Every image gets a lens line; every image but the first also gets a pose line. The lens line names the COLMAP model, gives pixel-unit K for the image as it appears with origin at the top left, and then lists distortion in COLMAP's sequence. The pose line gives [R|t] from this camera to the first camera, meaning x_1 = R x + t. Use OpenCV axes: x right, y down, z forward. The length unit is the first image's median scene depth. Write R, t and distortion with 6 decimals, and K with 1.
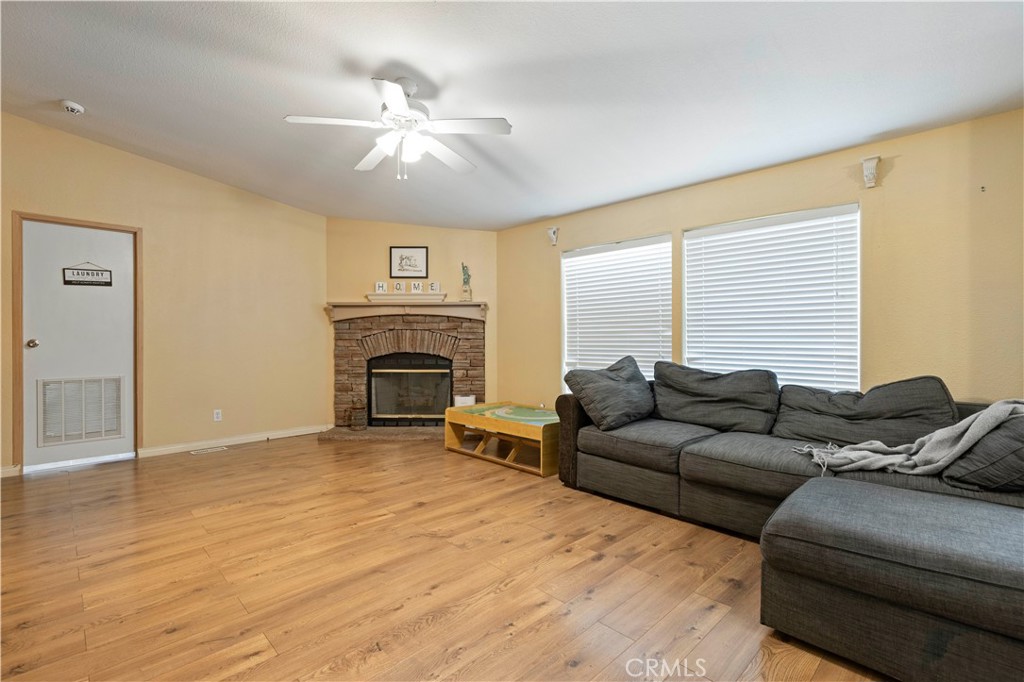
lens RADIAL K [[472.8, 0, 517.0], [0, 472.8, 340.4], [0, 0, 1]] dist [-0.004115, -0.000310]
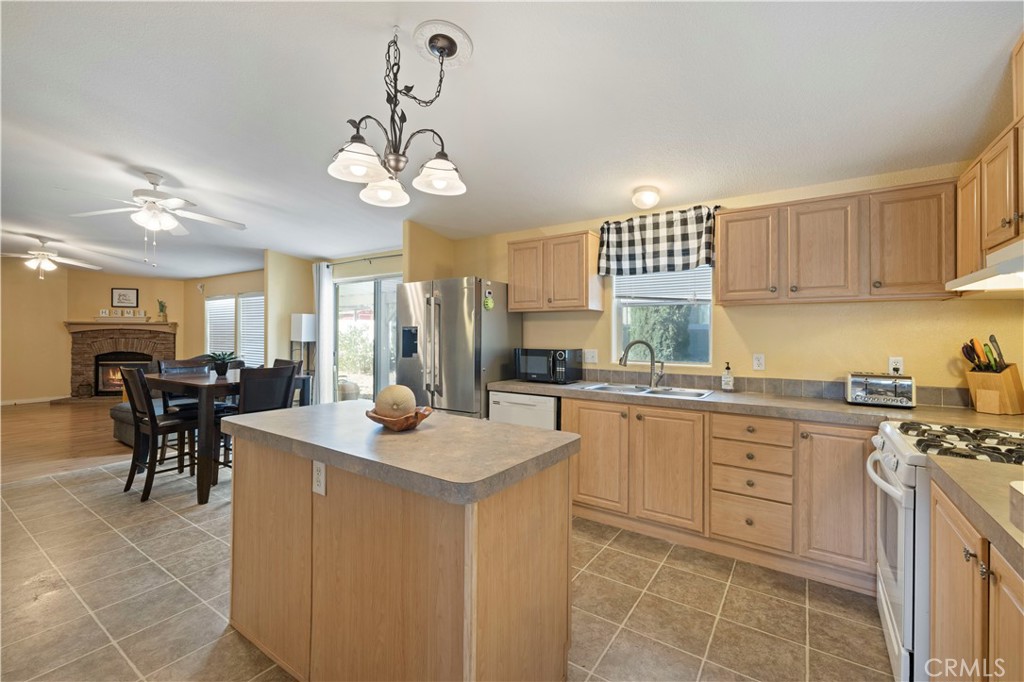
lens RADIAL K [[433.5, 0, 516.2], [0, 433.5, 336.0], [0, 0, 1]] dist [0.004648, 0.000298]
pose [[0.981635, 0.007879, 0.190608, 0.849062], [-0.007313, 0.999967, -0.003672, -0.034093], [-0.190630, 0.002211, 0.981659, -0.789499]]
